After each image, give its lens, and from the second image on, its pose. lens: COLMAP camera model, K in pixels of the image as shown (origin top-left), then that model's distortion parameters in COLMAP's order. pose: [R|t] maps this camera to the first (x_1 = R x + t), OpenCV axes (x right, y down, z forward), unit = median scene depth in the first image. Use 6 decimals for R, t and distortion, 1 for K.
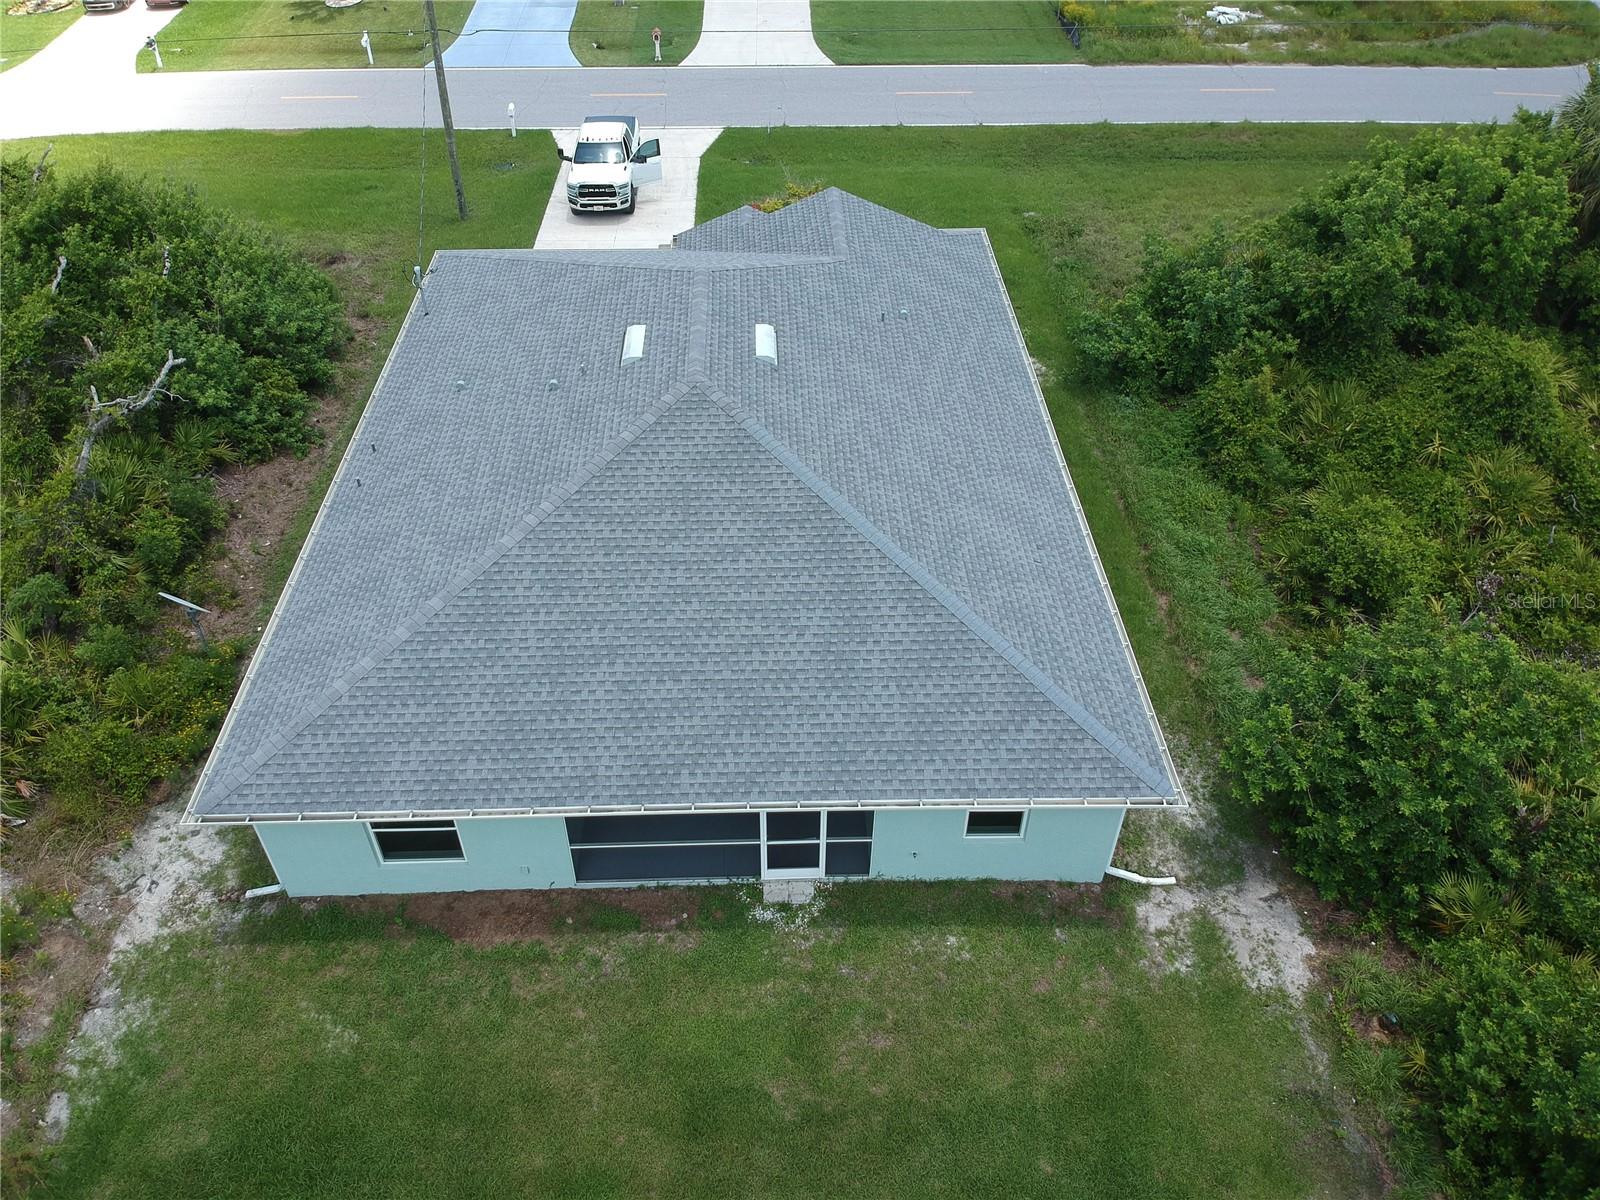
lens RADIAL K [[1180.2, 0, 790.7], [0, 1180.2, 579.9], [0, 0, 1]] dist [0.083433, -0.160568]
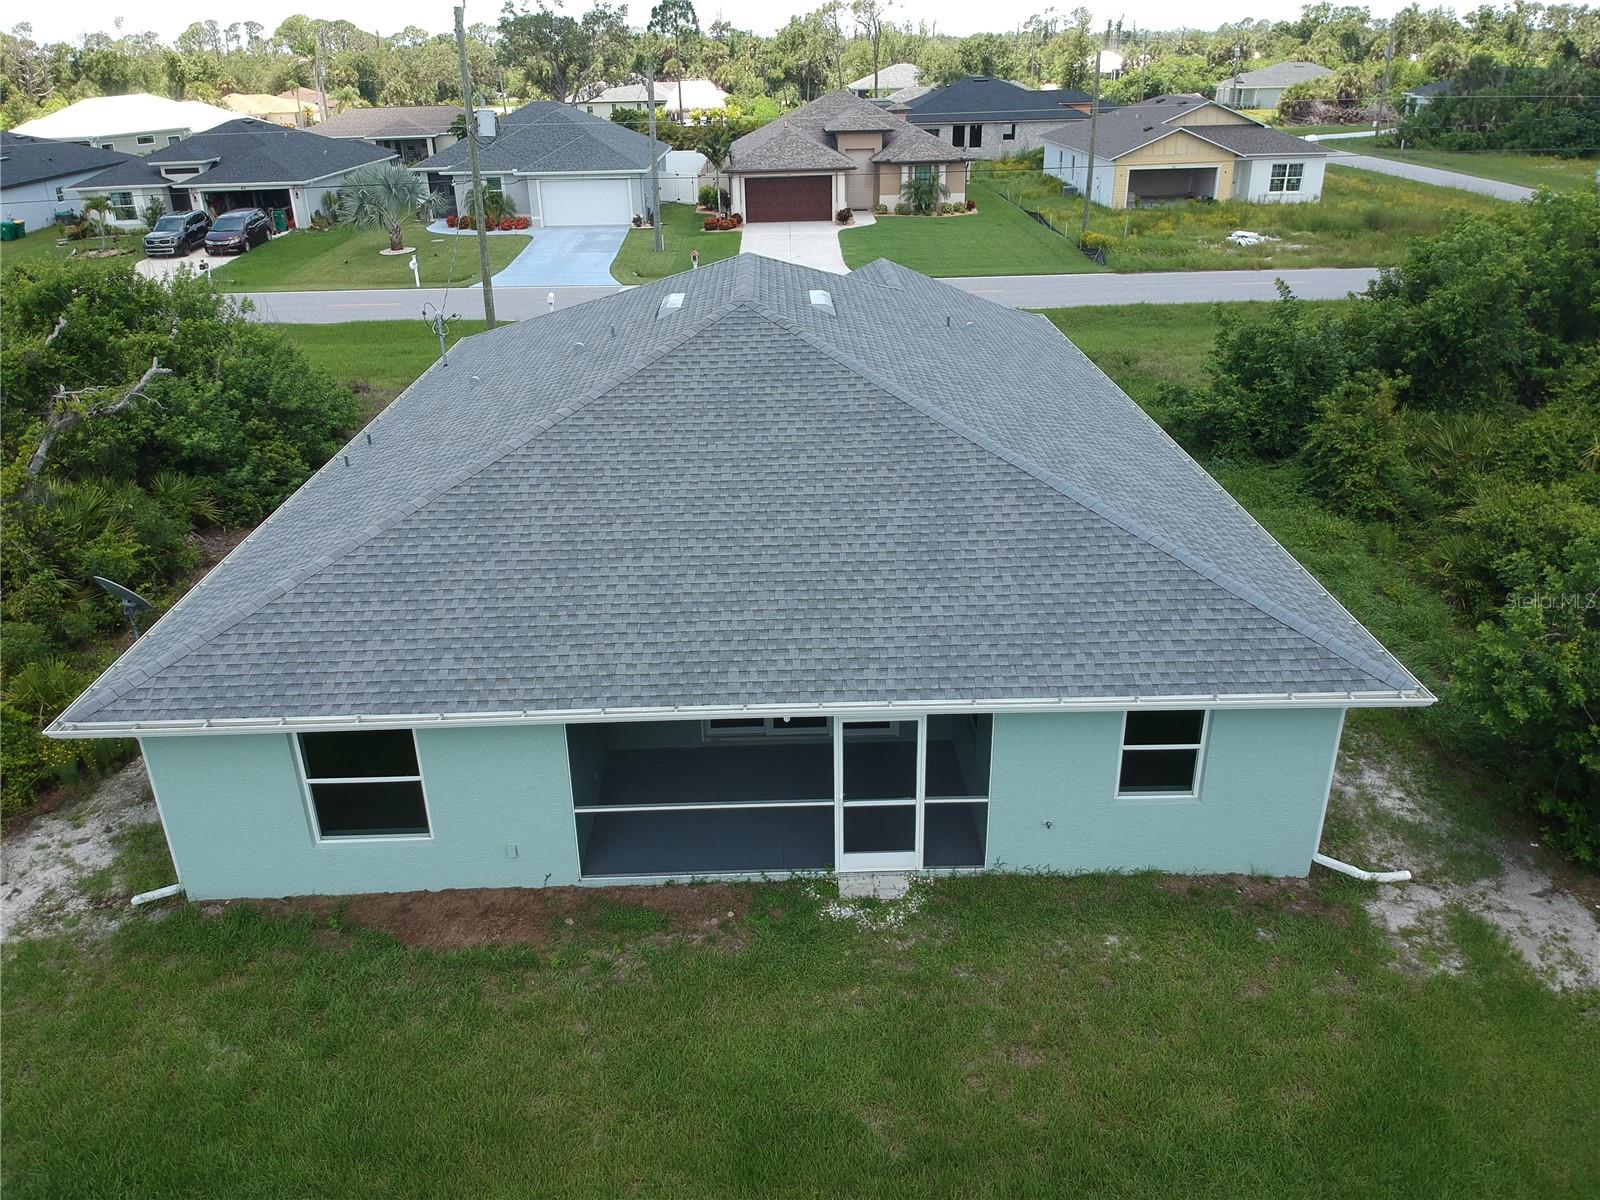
lens RADIAL K [[1175.5, 0, 788.6], [0, 1175.5, 586.8], [0, 0, 1]] dist [0.071556, -0.136448]
pose [[0.999643, -0.016062, -0.021345, -0.035944], [0.009318, 0.958514, -0.284892, 0.297308], [0.025036, 0.284592, 0.958322, 0.264604]]
